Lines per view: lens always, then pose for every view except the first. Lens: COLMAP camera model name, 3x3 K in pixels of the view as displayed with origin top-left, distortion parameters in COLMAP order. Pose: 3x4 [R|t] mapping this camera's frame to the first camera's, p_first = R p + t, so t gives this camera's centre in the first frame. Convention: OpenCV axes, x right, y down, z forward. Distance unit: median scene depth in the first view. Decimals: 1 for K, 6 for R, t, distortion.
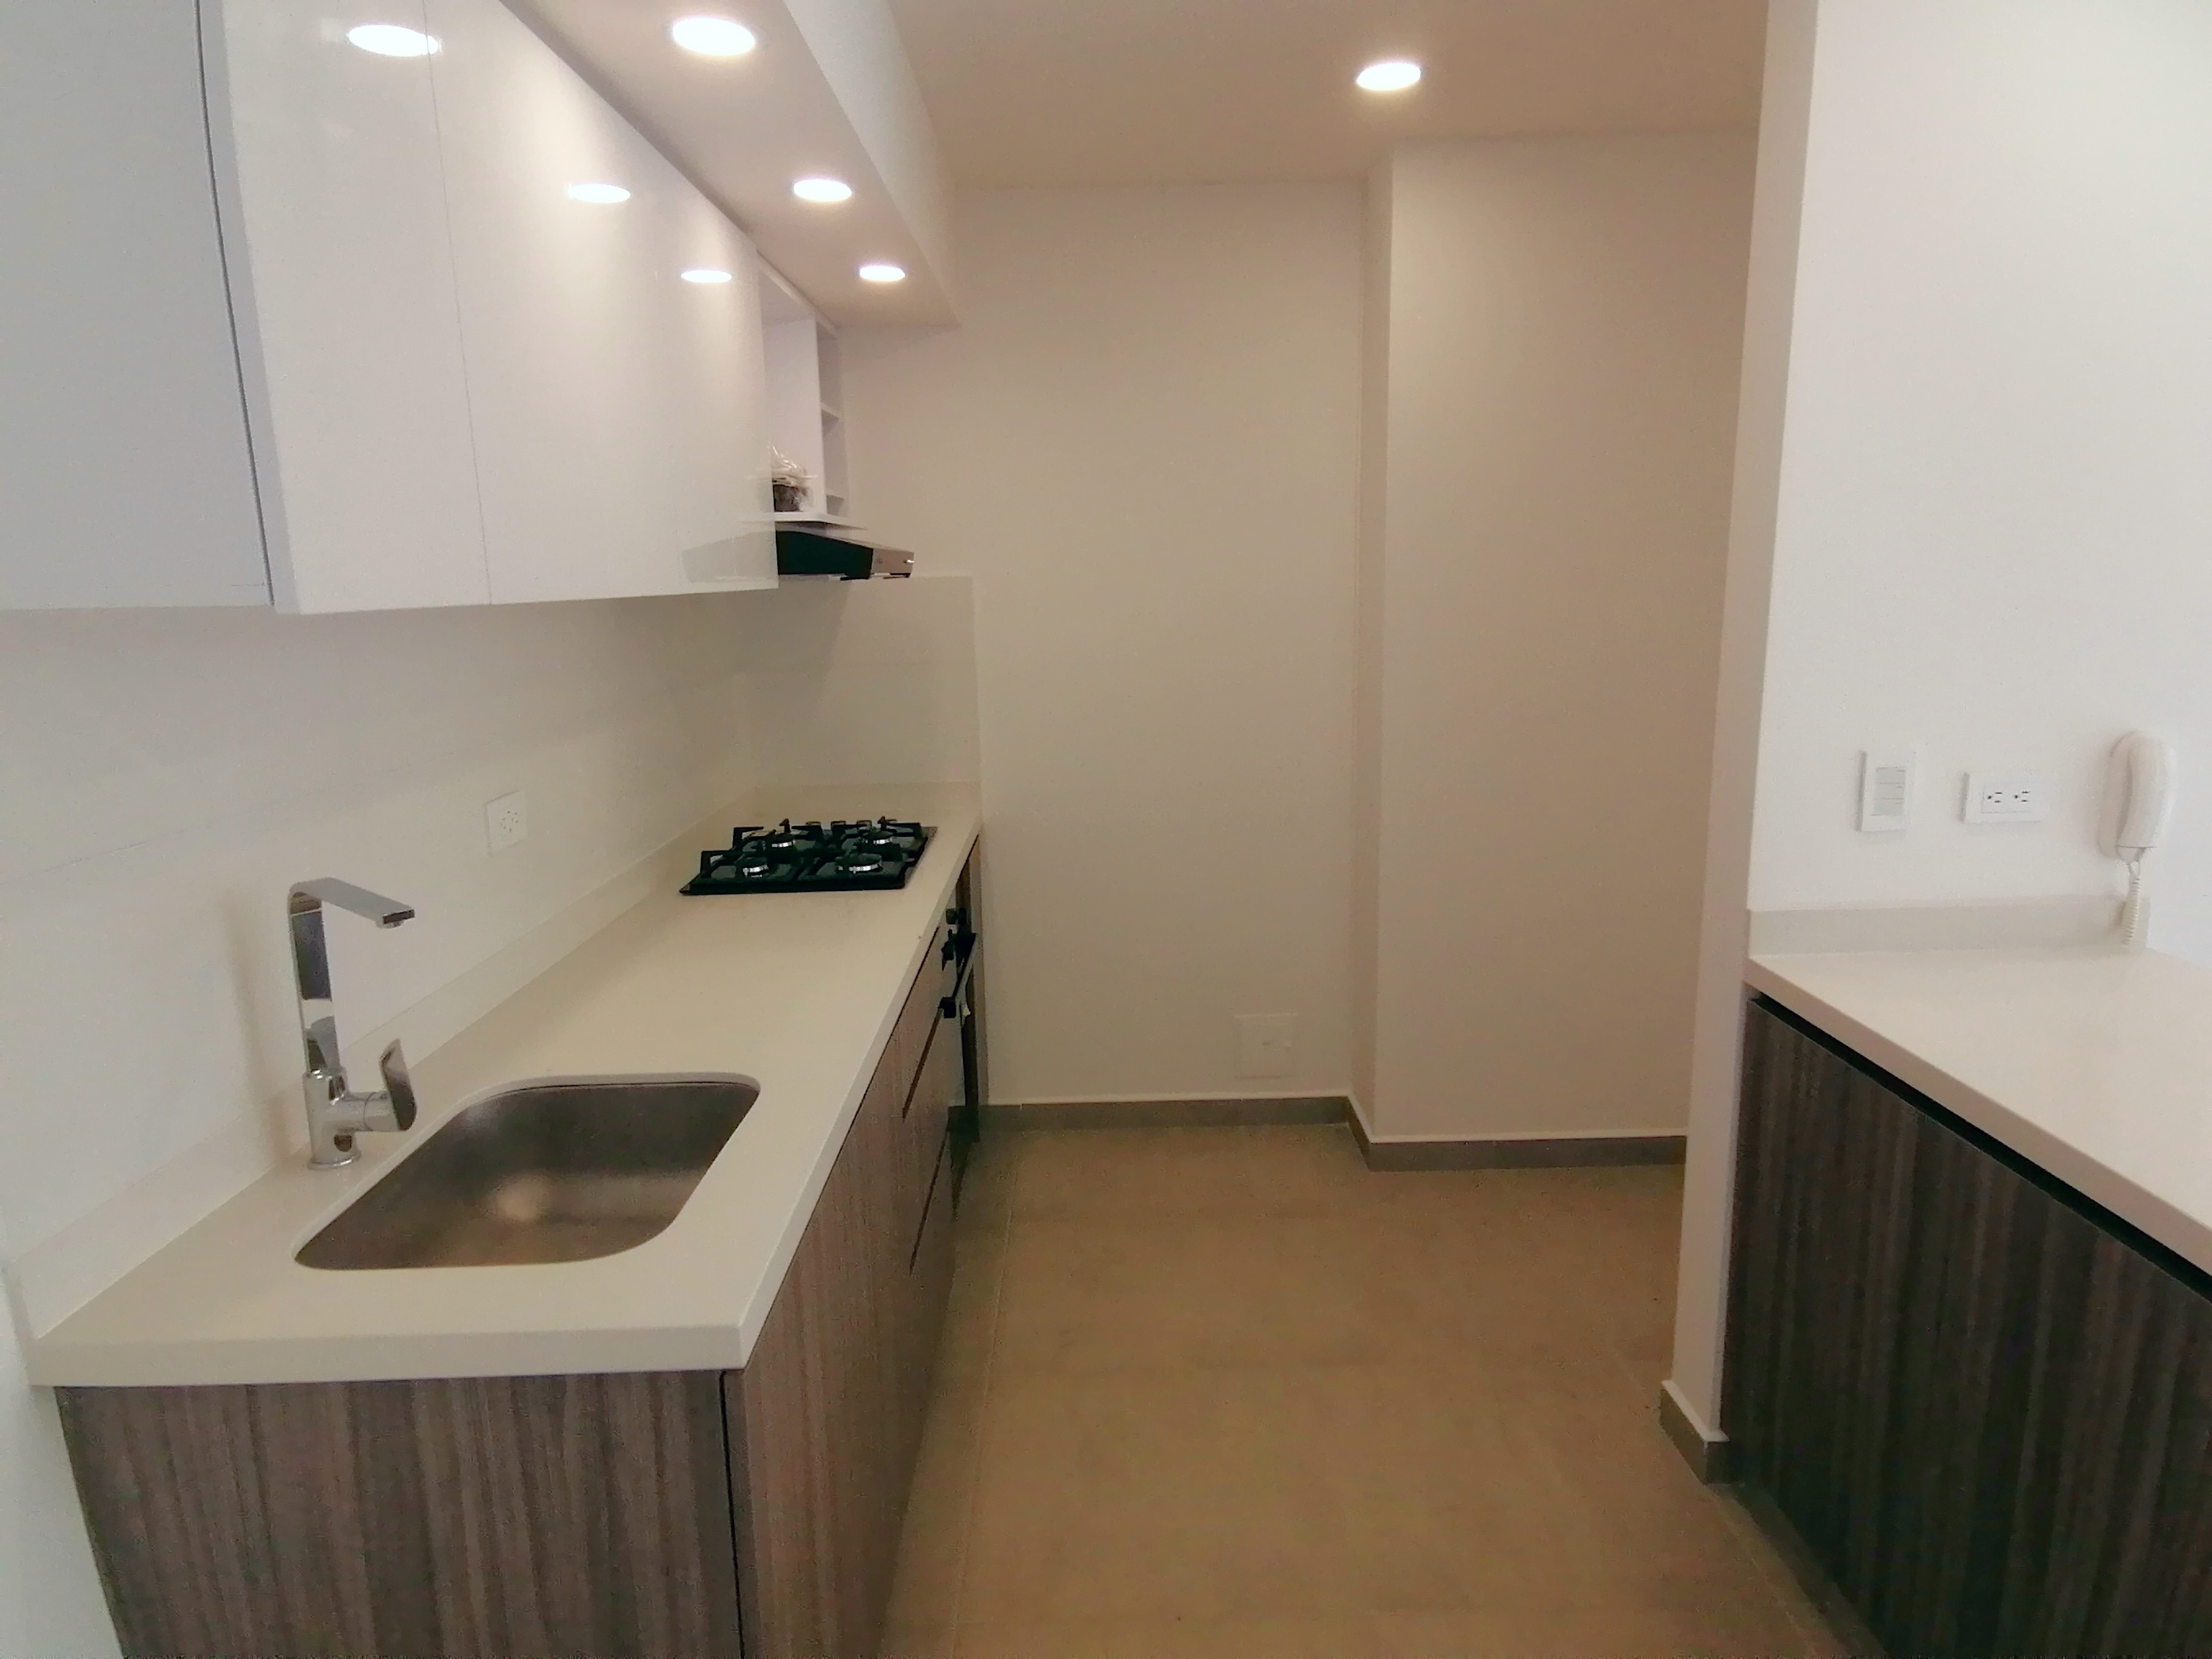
lens RADIAL K [[1330.3, 0, 1106.0], [0, 1330.3, 829.5], [0, 0, 1]] dist [-0.000954, -0.000022]
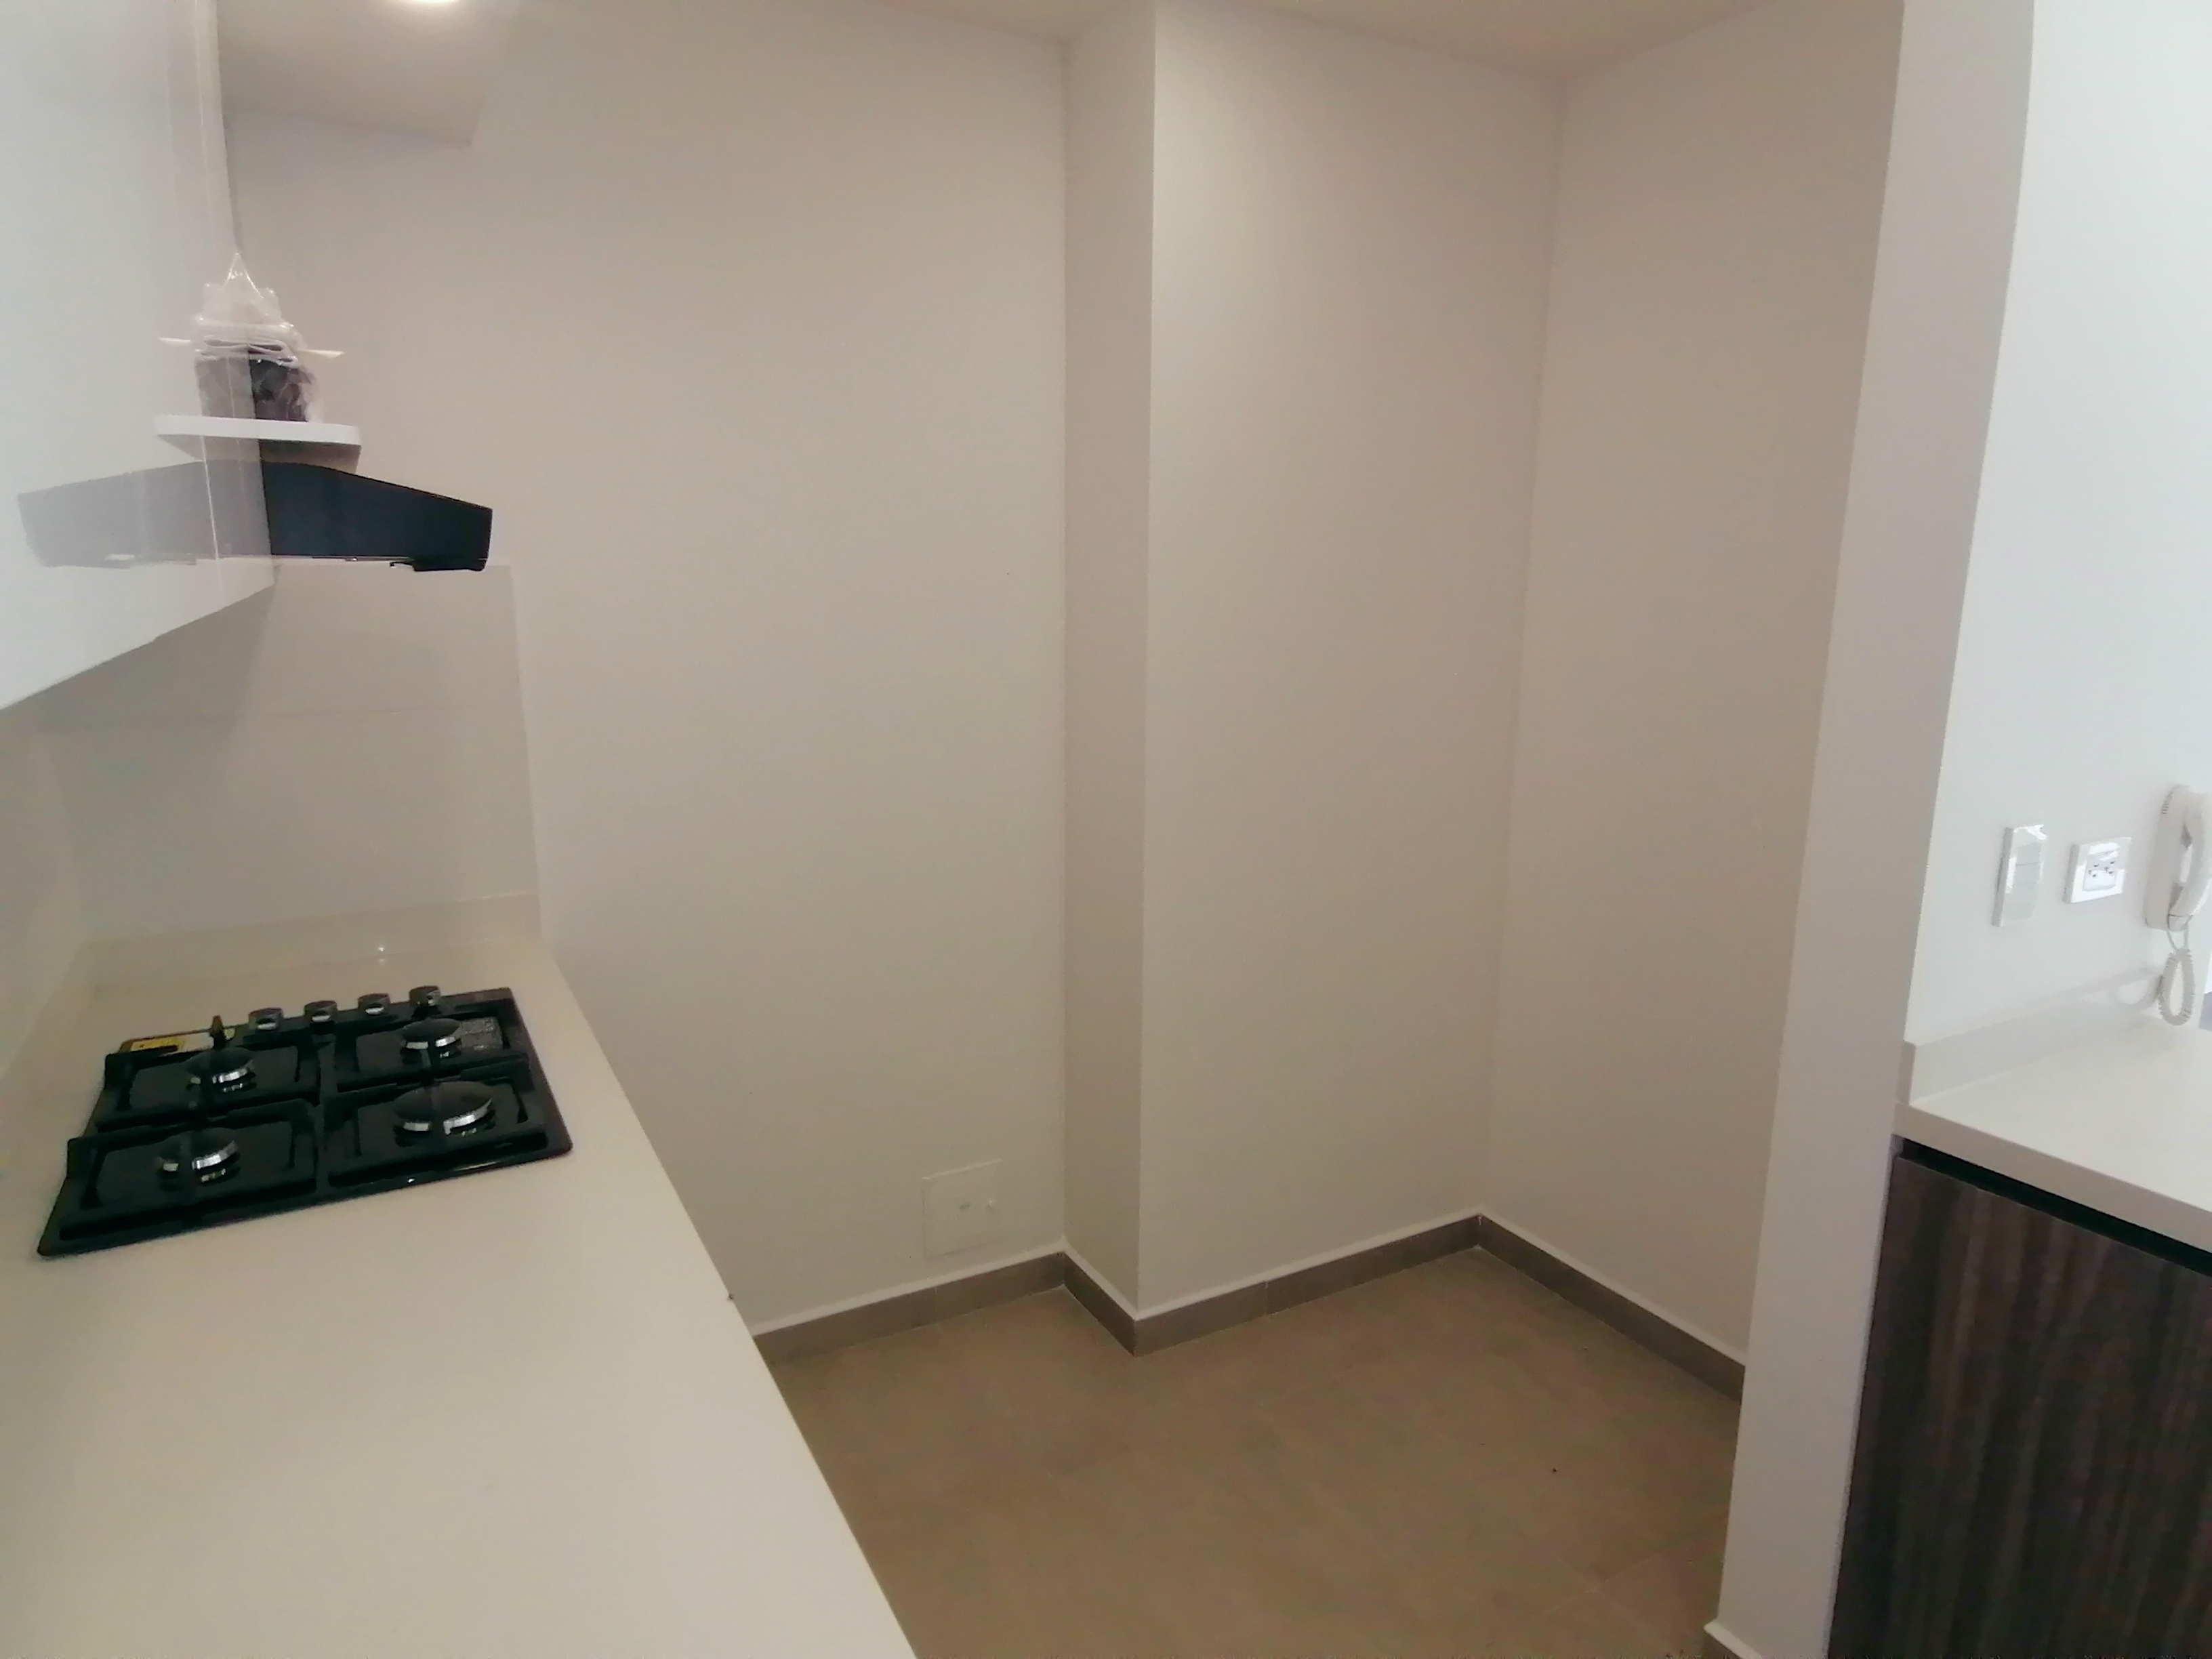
lens RADIAL K [[1332.8, 0, 1106.0], [0, 1332.8, 829.5], [0, 0, 1]] dist [0.042168, 0.000822]
pose [[0.867895, -0.066416, 0.492288, -0.235400], [0.062412, 0.997748, 0.024578, -0.087969], [-0.492812, 0.009394, 0.870085, 0.440291]]
